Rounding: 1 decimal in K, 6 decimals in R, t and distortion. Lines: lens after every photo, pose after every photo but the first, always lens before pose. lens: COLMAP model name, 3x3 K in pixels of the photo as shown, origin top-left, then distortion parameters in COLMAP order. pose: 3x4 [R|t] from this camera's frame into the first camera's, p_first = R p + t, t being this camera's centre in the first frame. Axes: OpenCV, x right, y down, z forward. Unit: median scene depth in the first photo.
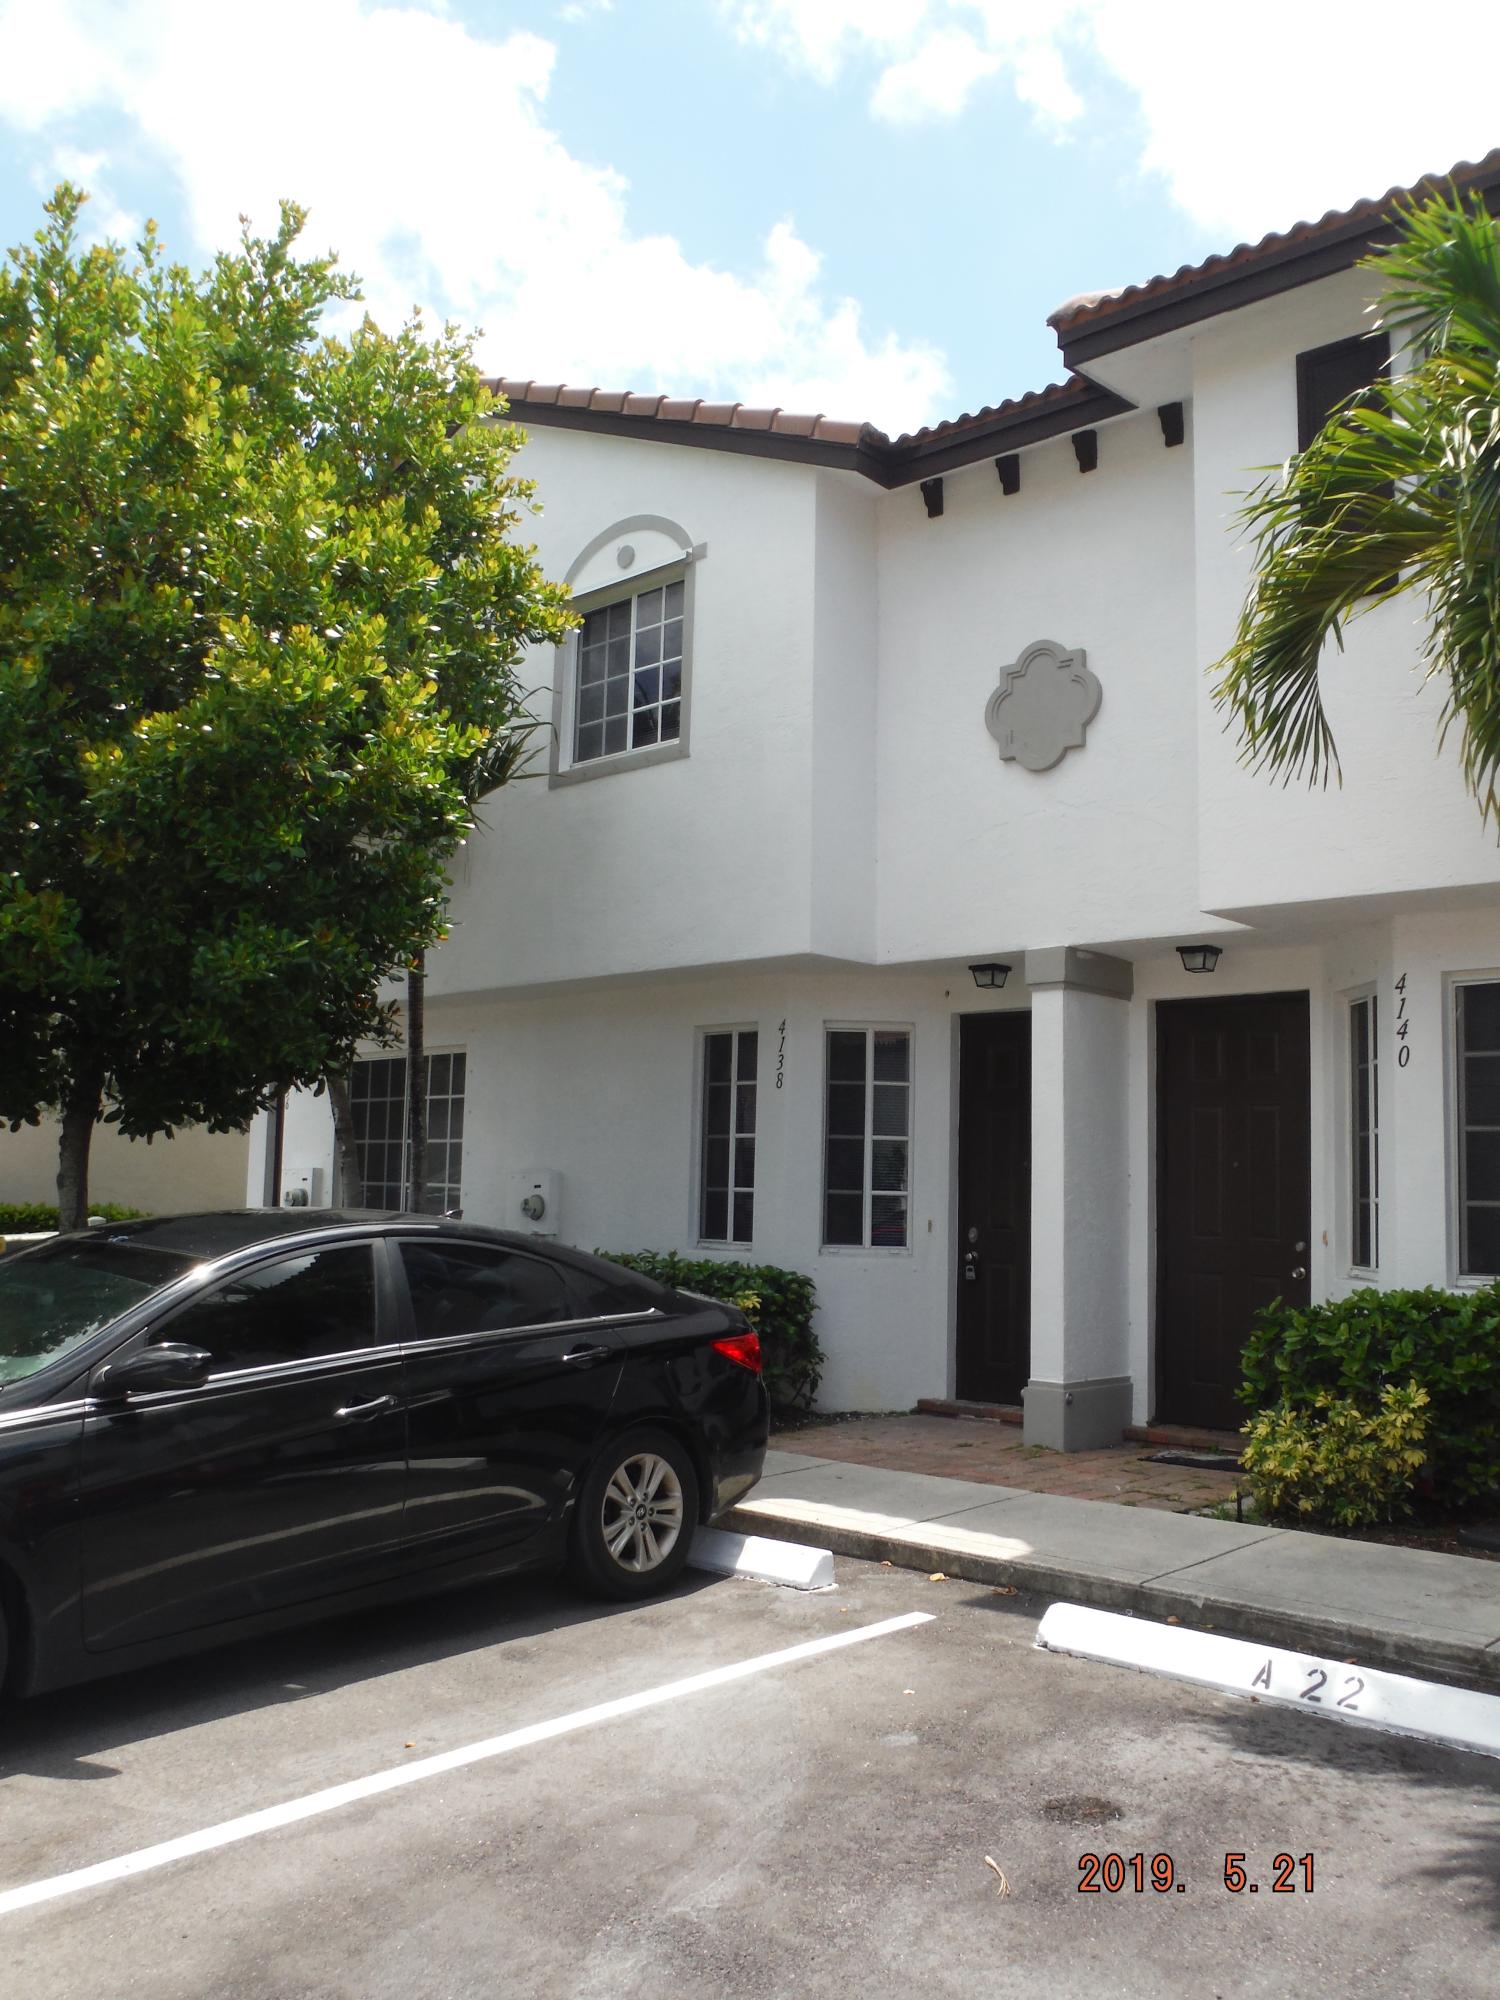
lens RADIAL K [[1692.8, 0, 753.2], [0, 1692.8, 970.0], [0, 0, 1]] dist [-0.093148, 0.073295]
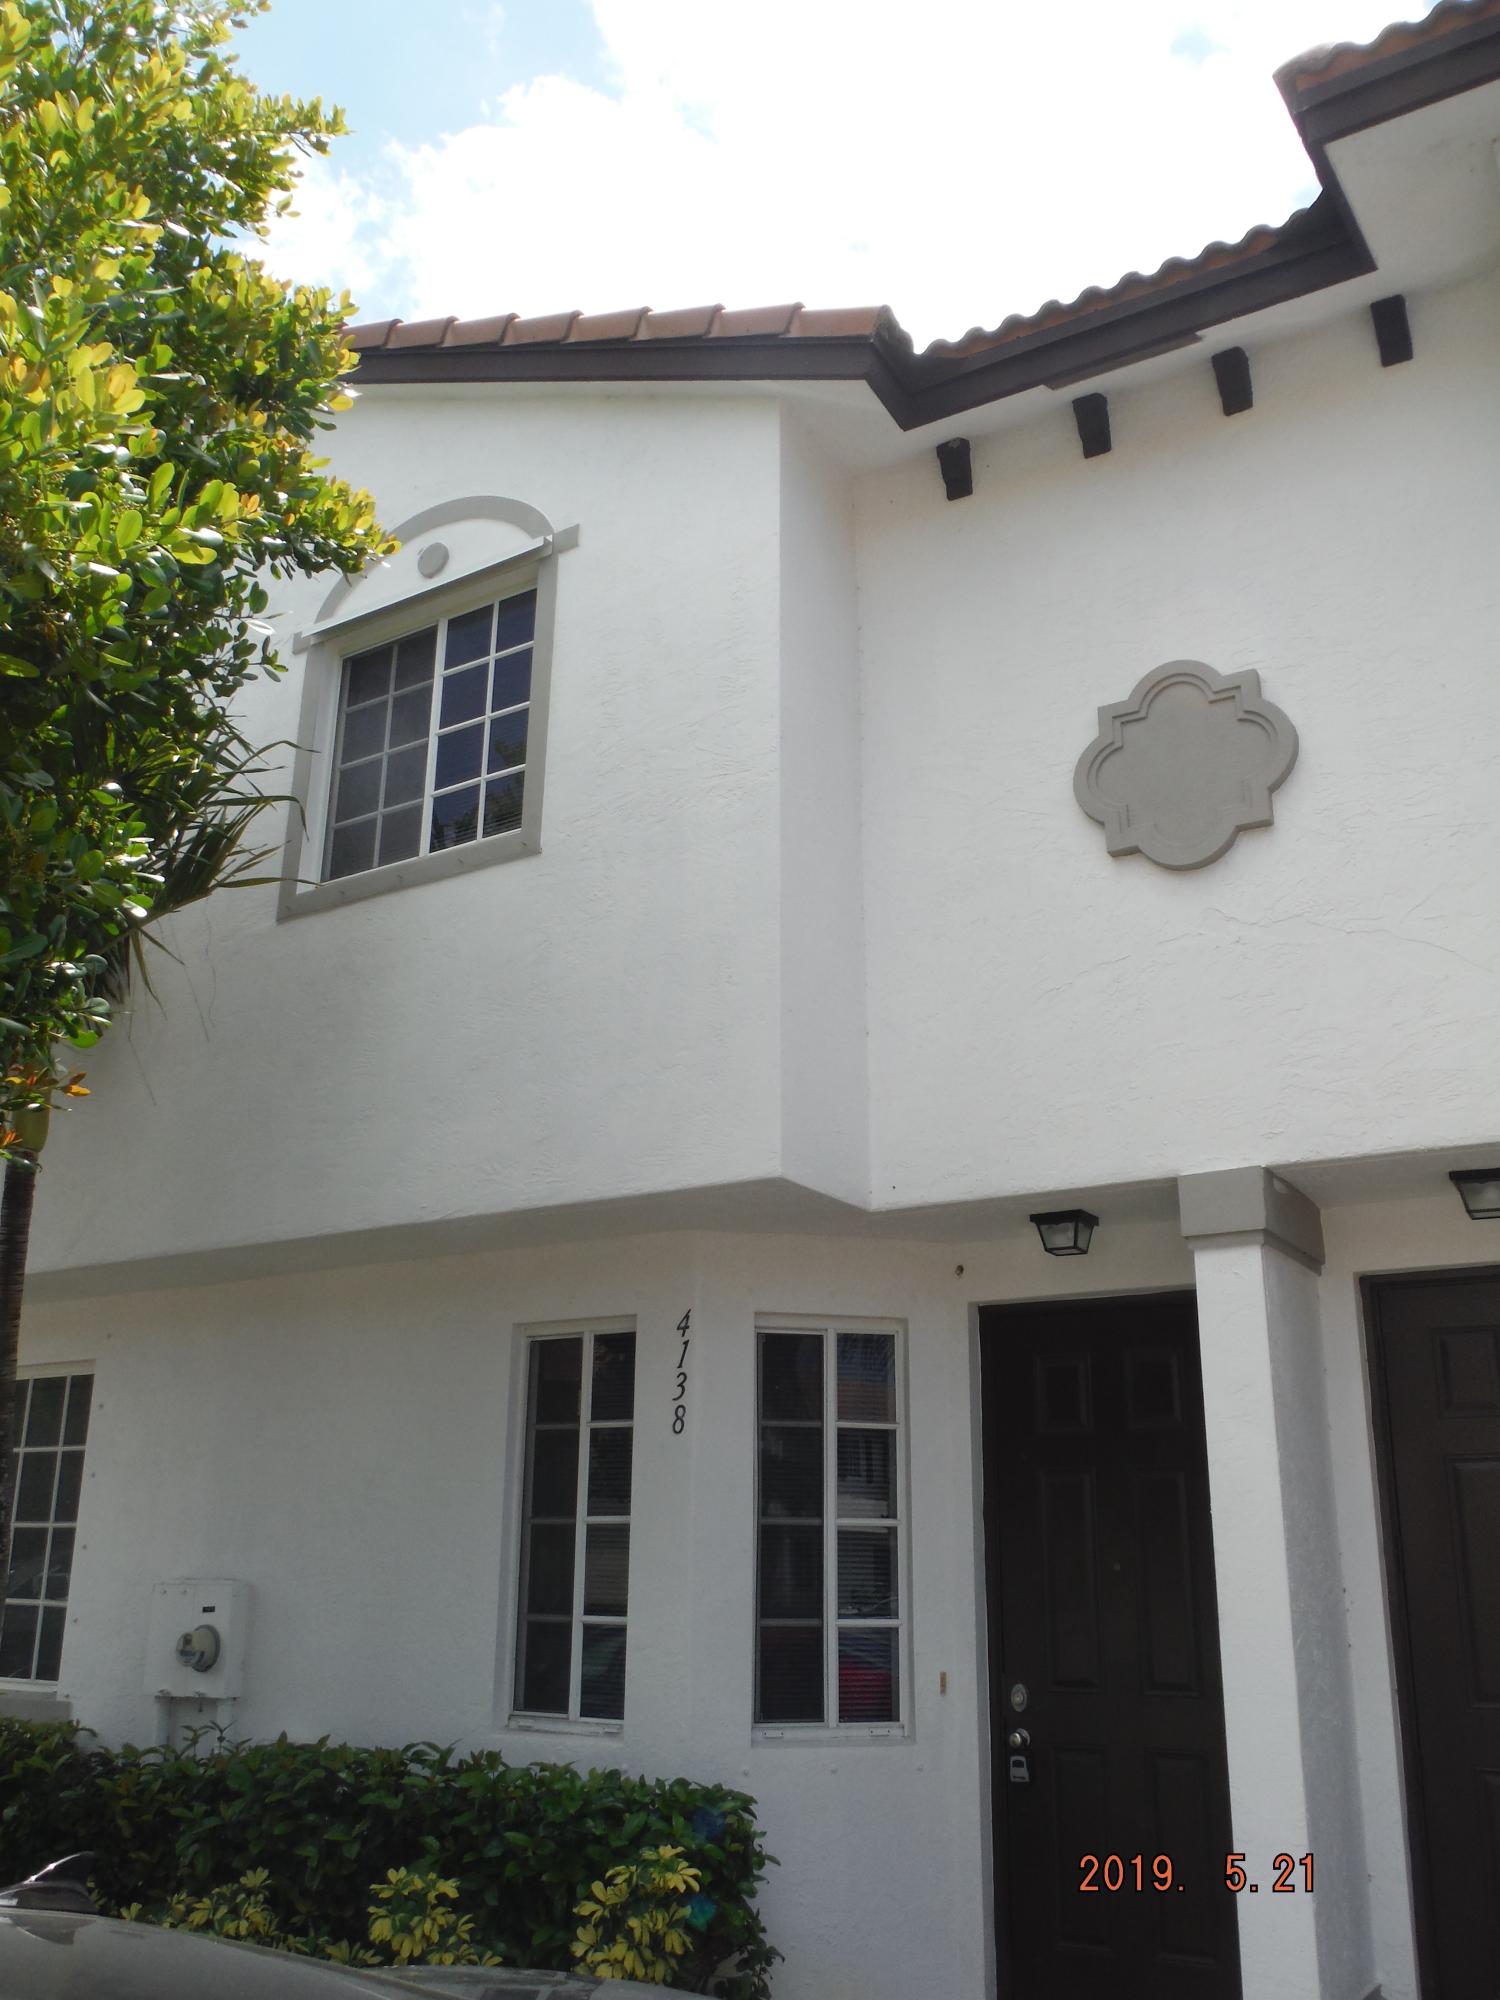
lens RADIAL K [[1676.2, 0, 770.9], [0, 1676.2, 993.8], [0, 0, 1]] dist [-0.067039, 0.005746]
pose [[0.976537, 0.054161, 0.208430, -0.077731], [-0.013070, 0.980979, -0.193674, 0.033367], [-0.214955, 0.186406, 0.958670, 0.432961]]
